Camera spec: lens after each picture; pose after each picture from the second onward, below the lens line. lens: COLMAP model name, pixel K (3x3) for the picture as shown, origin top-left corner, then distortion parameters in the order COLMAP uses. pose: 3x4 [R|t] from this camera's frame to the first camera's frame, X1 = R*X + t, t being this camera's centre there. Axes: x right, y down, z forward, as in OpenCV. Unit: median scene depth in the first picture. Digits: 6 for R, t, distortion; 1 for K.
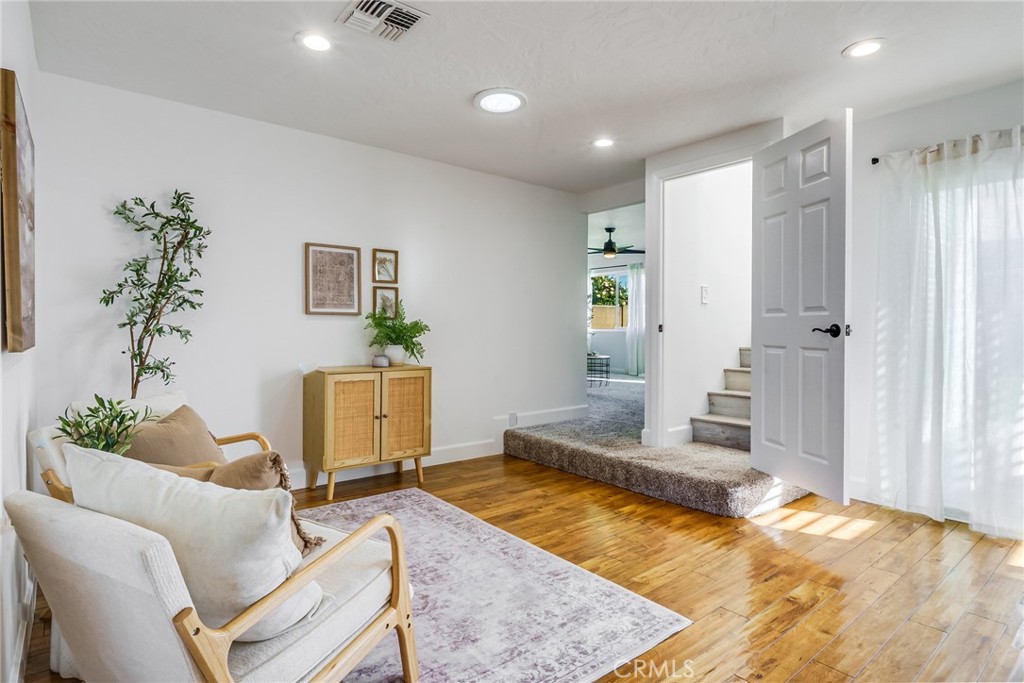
lens RADIAL K [[548.9, 0, 510.0], [0, 548.9, 333.0], [0, 0, 1]] dist [-0.000047, 0.000720]
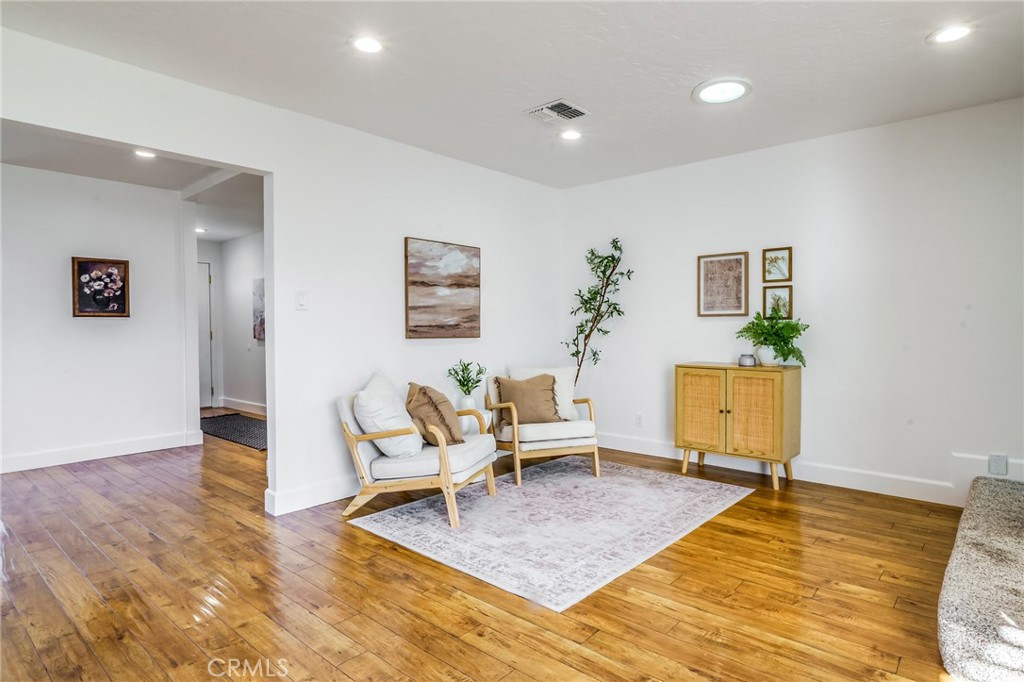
lens RADIAL K [[548.9, 0, 508.6], [0, 548.9, 341.8], [0, 0, 1]] dist [-0.000047, 0.000720]
pose [[0.159560, 0.020691, -0.986971, 0.743433], [-0.004509, 0.999785, 0.020230, -0.002429], [0.987178, 0.001223, 0.159619, 0.413652]]
